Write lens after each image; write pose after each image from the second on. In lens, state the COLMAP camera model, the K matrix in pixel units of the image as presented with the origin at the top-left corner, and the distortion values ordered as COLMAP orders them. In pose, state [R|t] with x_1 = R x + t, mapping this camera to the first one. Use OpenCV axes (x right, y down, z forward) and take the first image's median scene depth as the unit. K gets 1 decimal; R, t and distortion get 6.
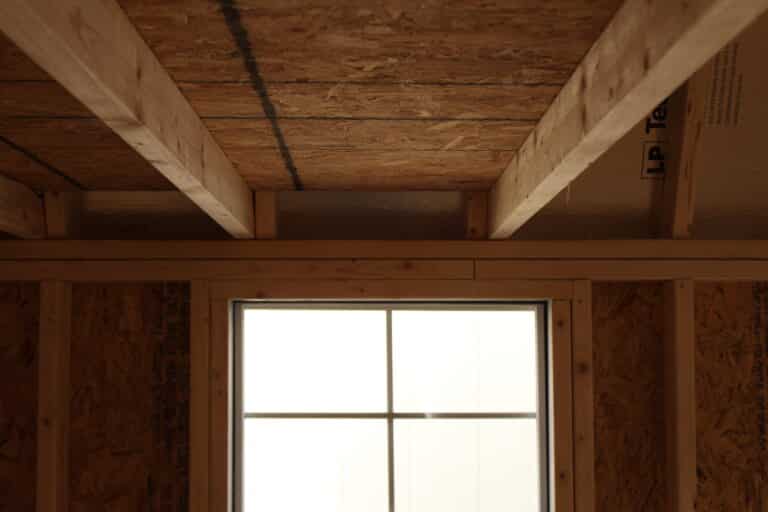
lens RADIAL K [[1041.7, 0, 384.0], [0, 1041.7, 256.0], [0, 0, 1]] dist [-0.022565, -0.028637]
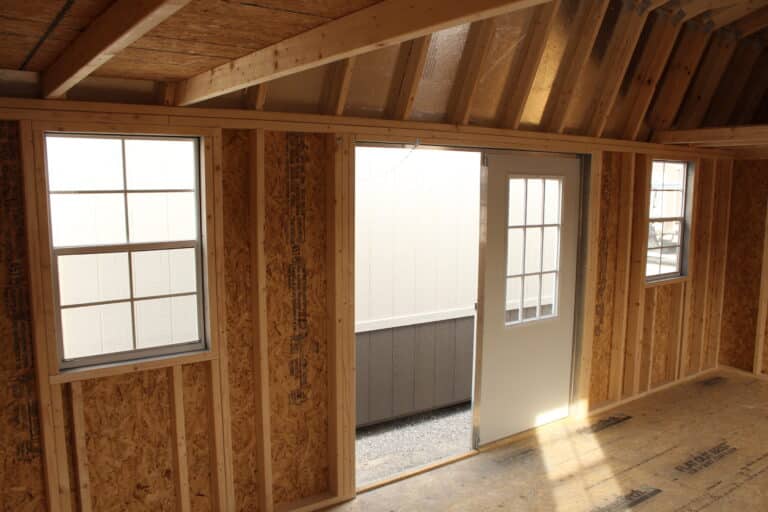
lens RADIAL K [[639.3, 0, 380.3], [0, 639.3, 269.5], [0, 0, 1]] dist [-0.172944, 0.158585]
pose [[0.821197, -0.073381, 0.565906, -0.286680], [-0.064259, 0.973498, 0.219480, 0.002340], [-0.567015, -0.216601, 0.794719, -0.285668]]
